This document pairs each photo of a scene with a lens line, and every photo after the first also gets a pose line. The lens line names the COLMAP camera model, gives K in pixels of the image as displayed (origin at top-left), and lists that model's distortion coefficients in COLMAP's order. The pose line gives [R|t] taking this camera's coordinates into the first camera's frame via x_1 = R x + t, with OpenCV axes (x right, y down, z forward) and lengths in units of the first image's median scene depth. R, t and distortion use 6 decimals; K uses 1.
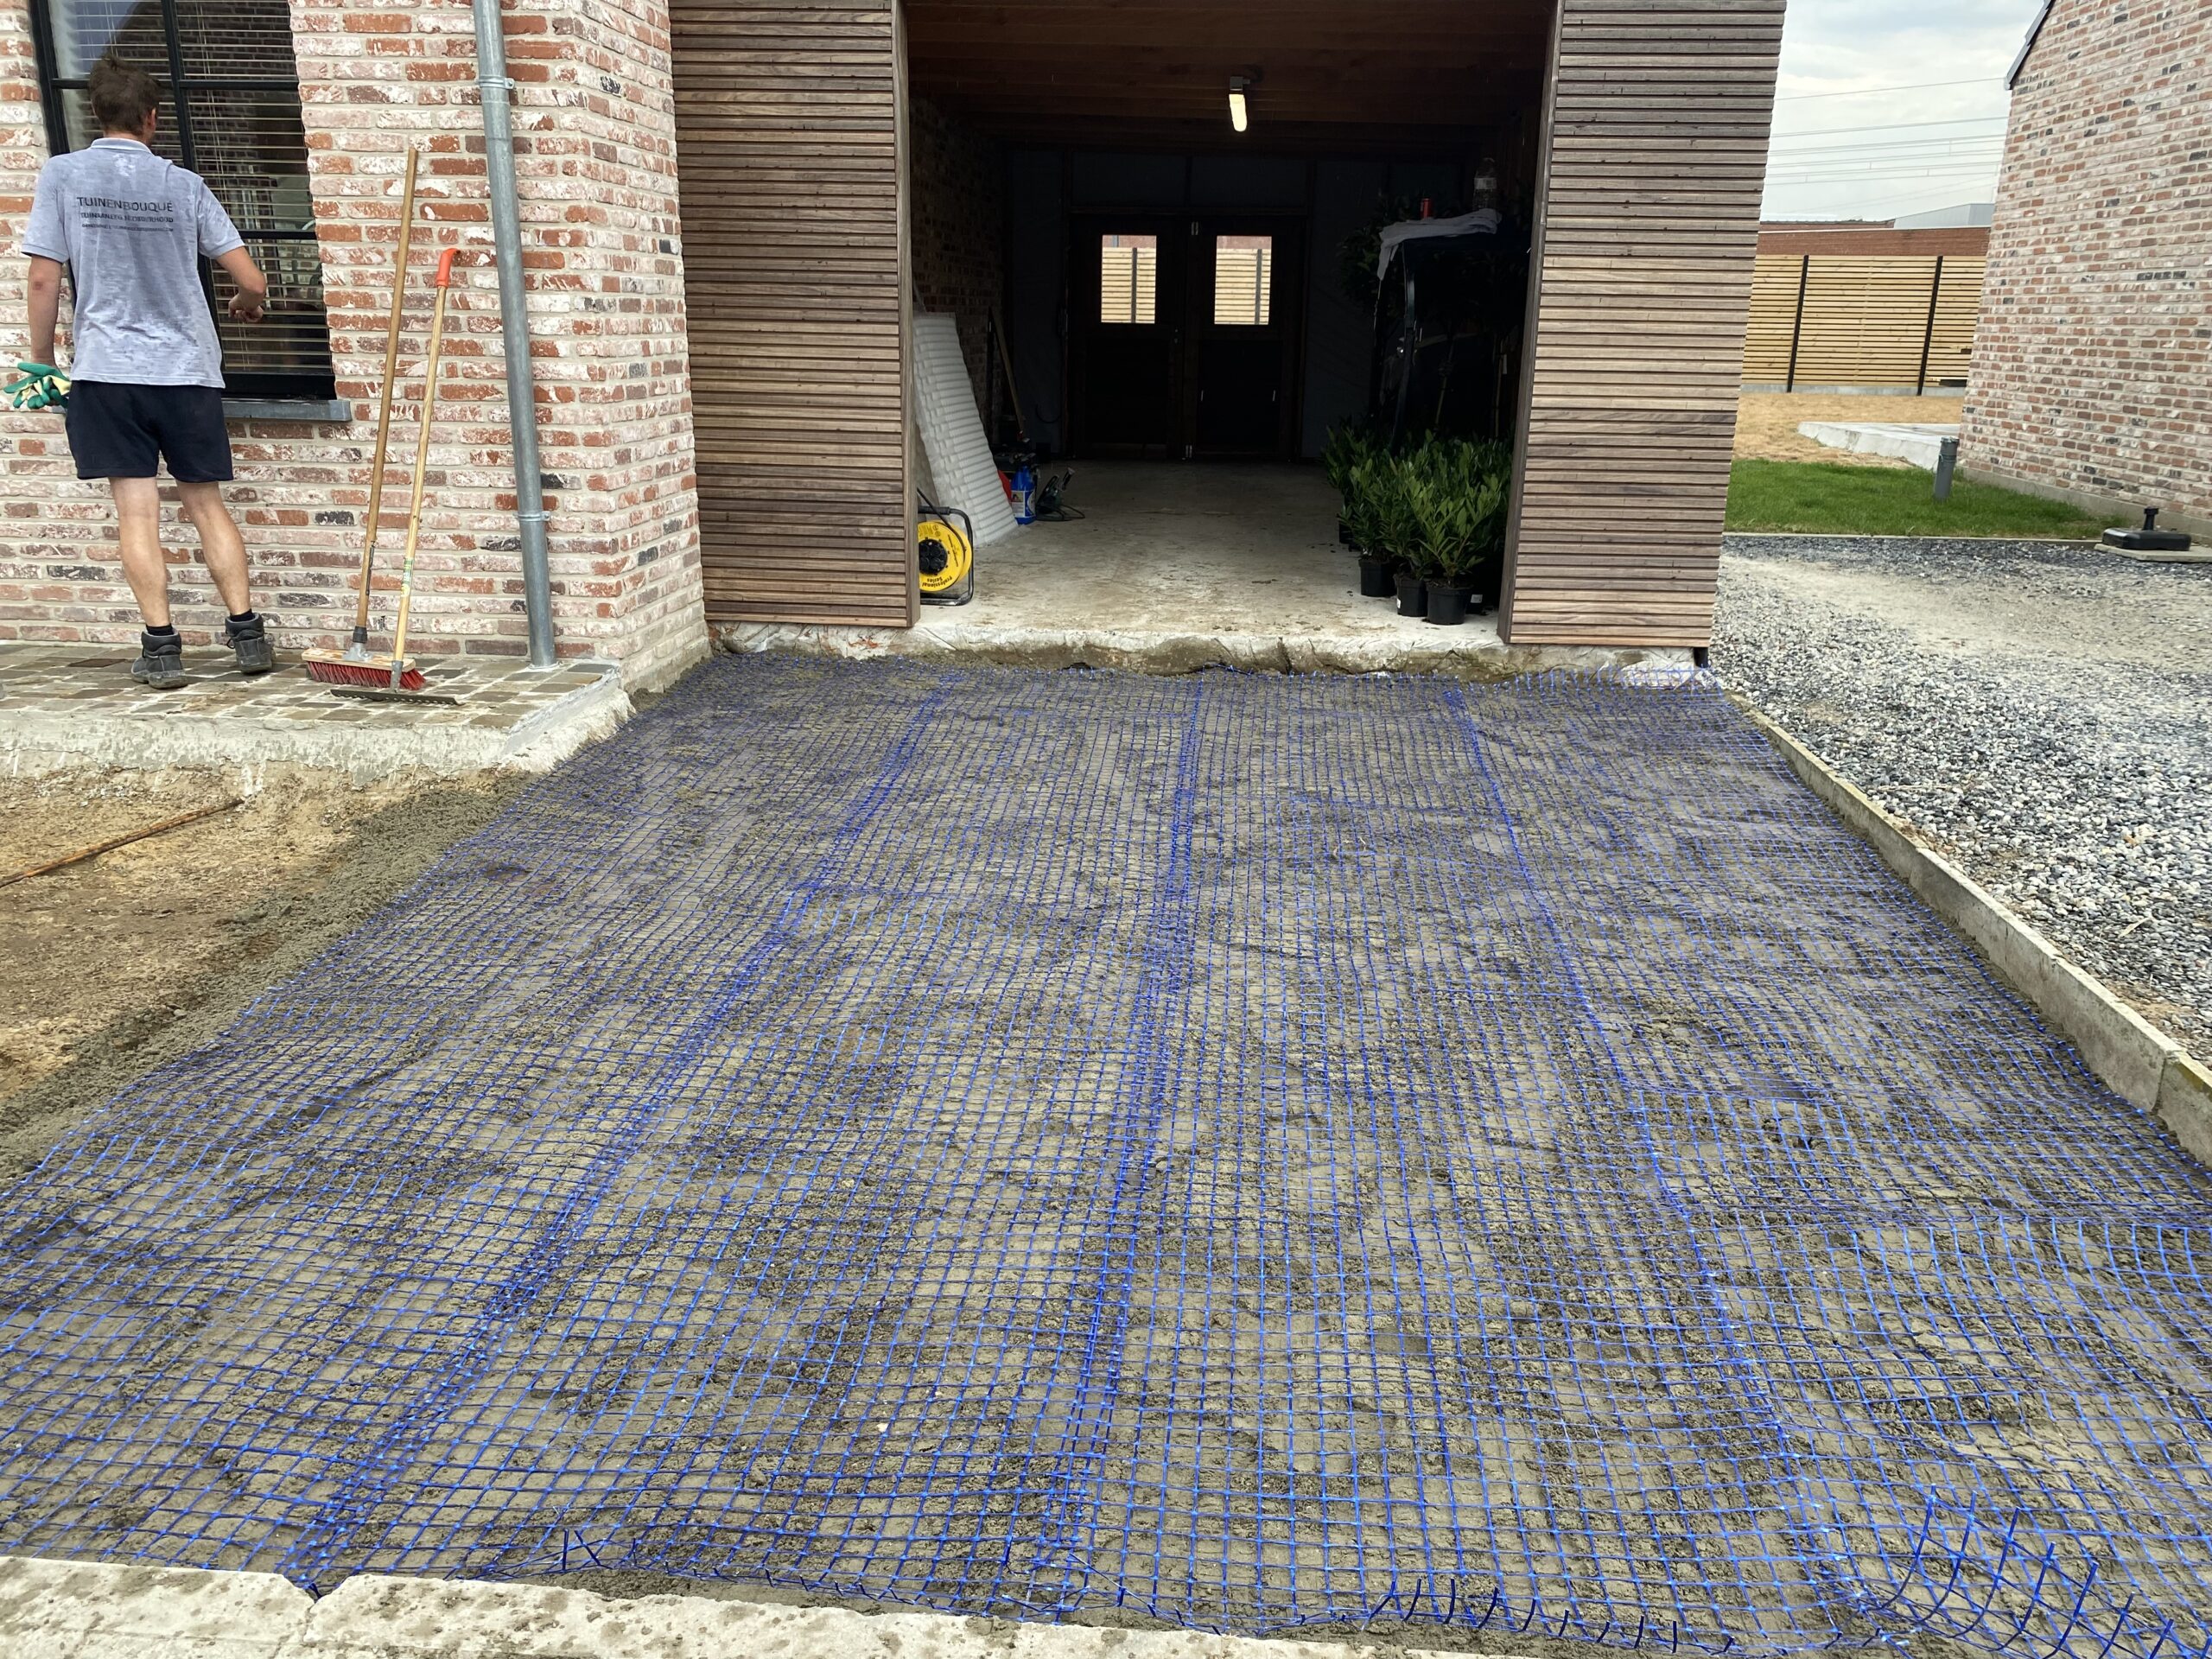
lens RADIAL K [[1722.2, 0, 1106.0], [0, 1722.2, 829.5], [0, 0, 1]] dist [0.034357, -0.007155]
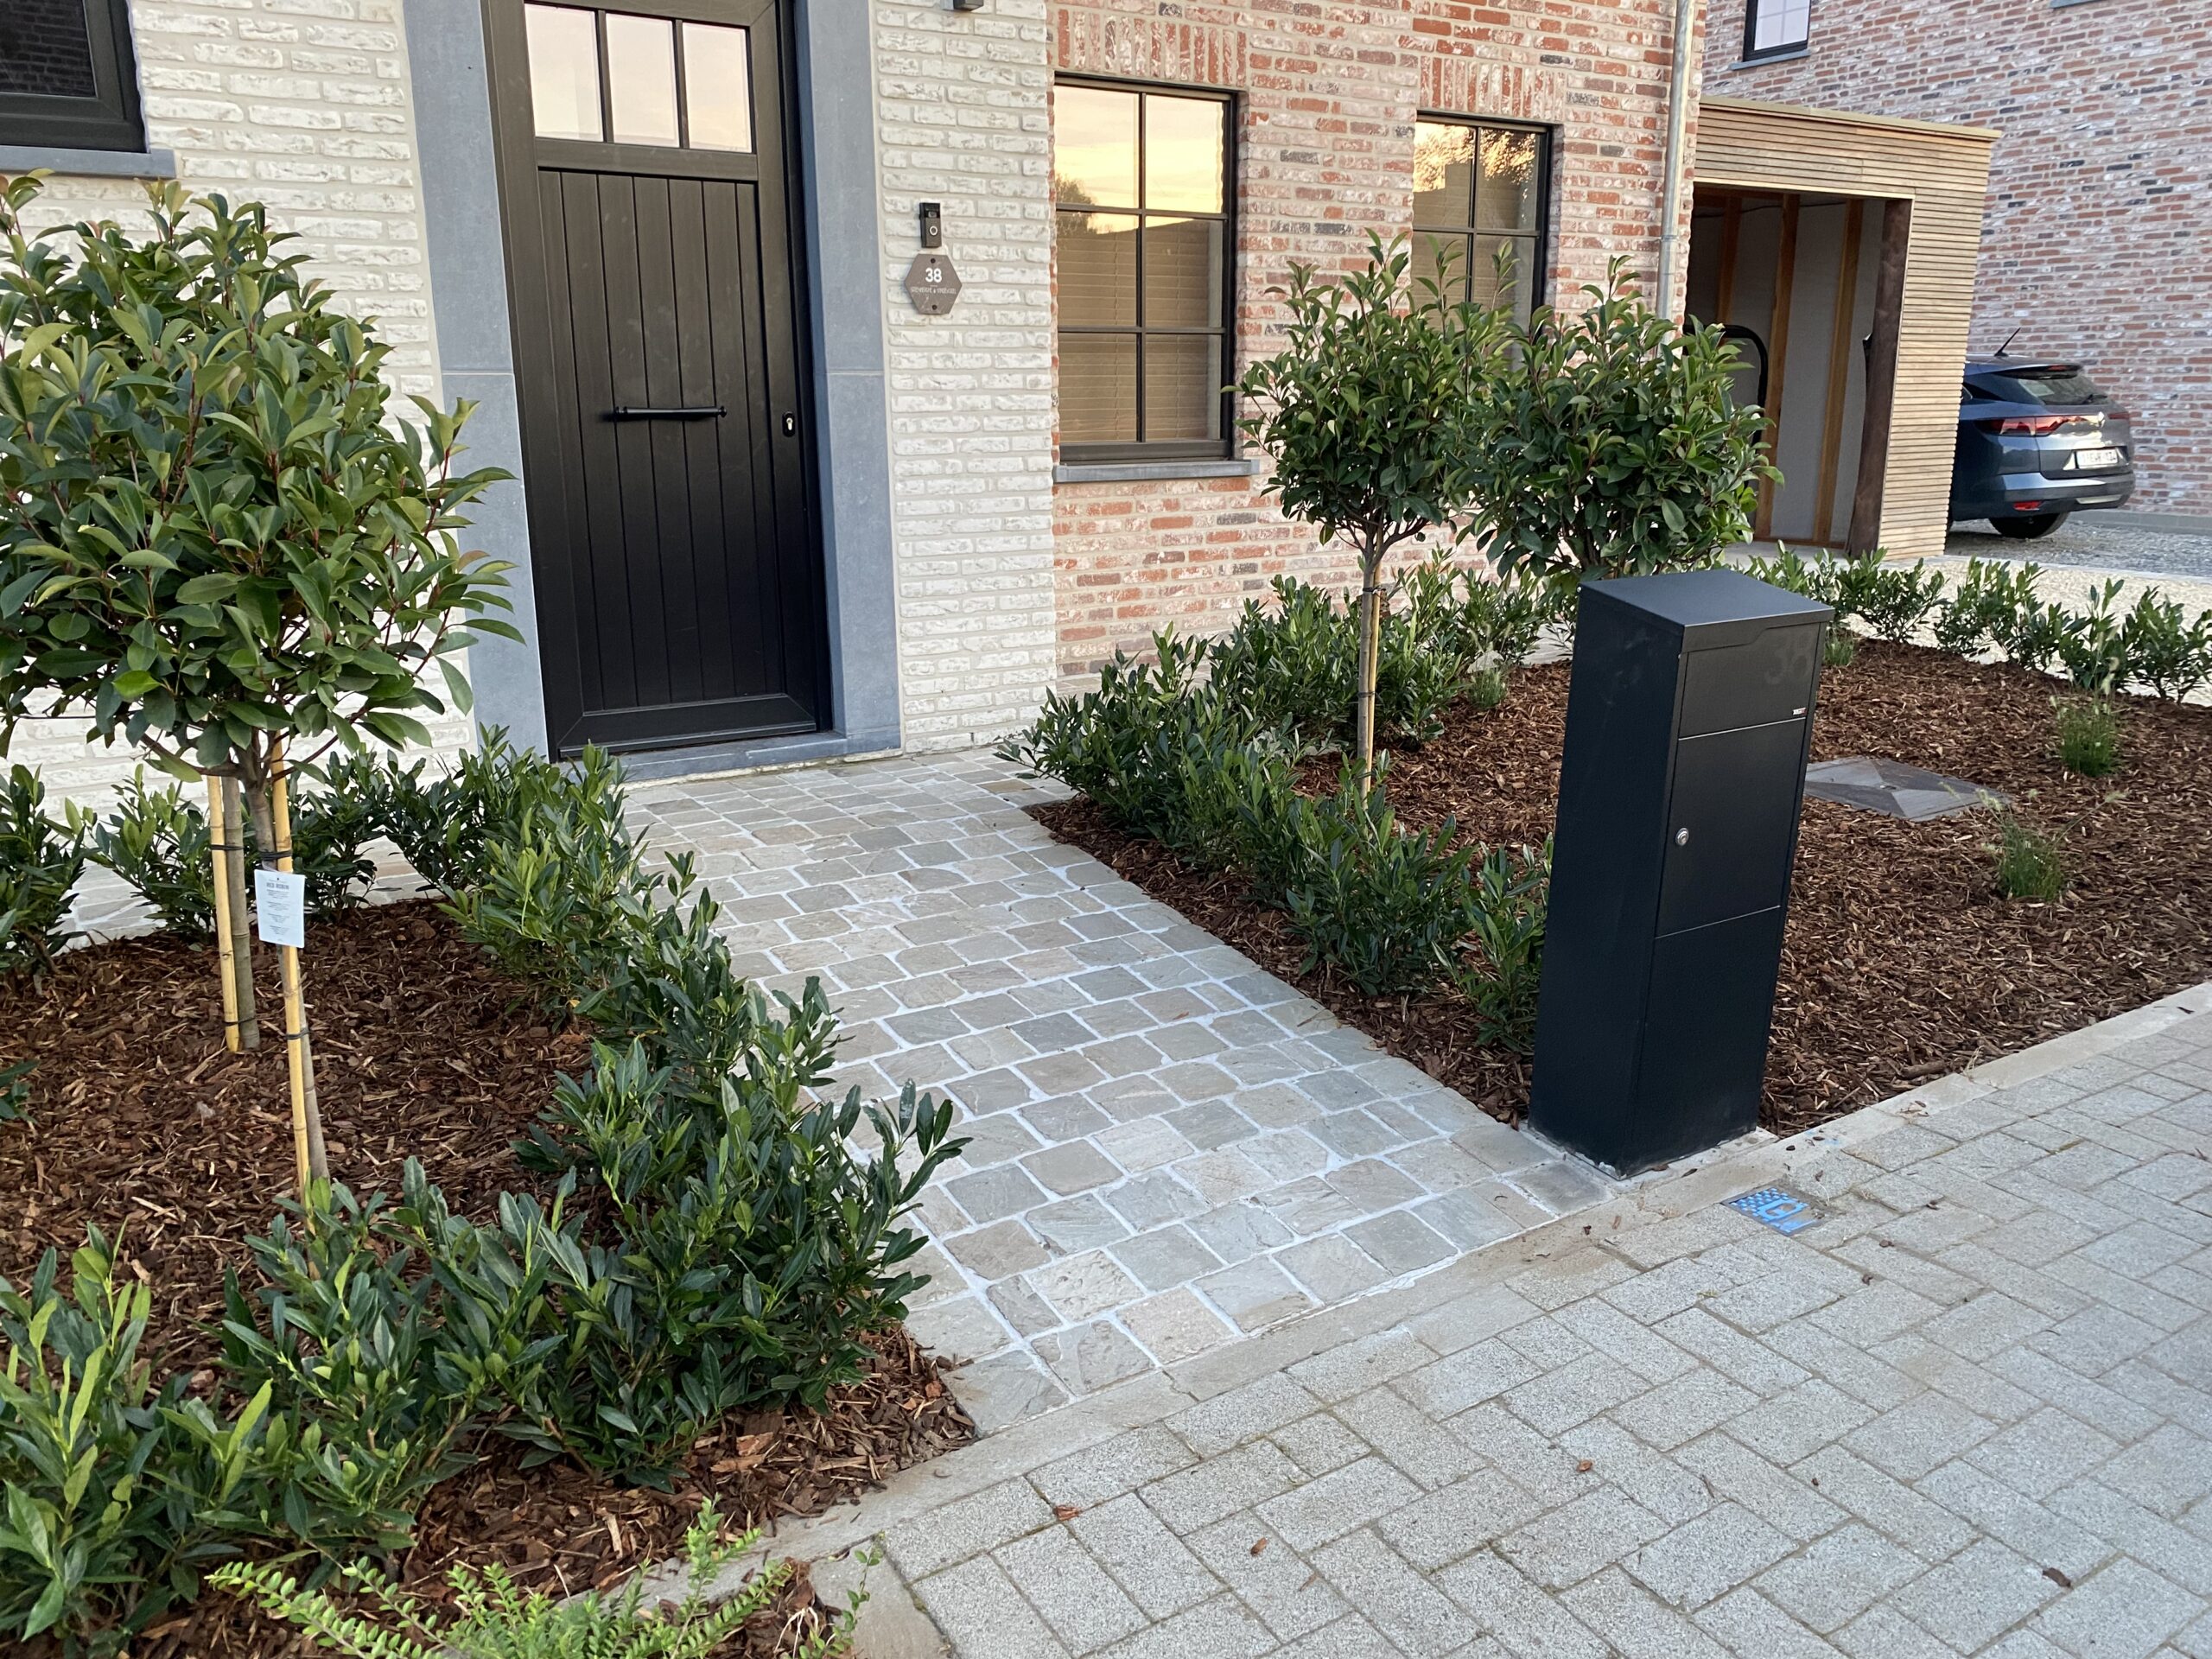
lens RADIAL K [[1680.2, 0, 1139.0], [0, 1680.2, 800.5], [0, 0, 1]] dist [0.060843, -0.060264]
pose [[0.787447, -0.163553, 0.594287, -1.595680], [0.191031, 0.981437, 0.016979, -0.048243], [-0.586033, 0.100157, 0.804074, 0.098888]]
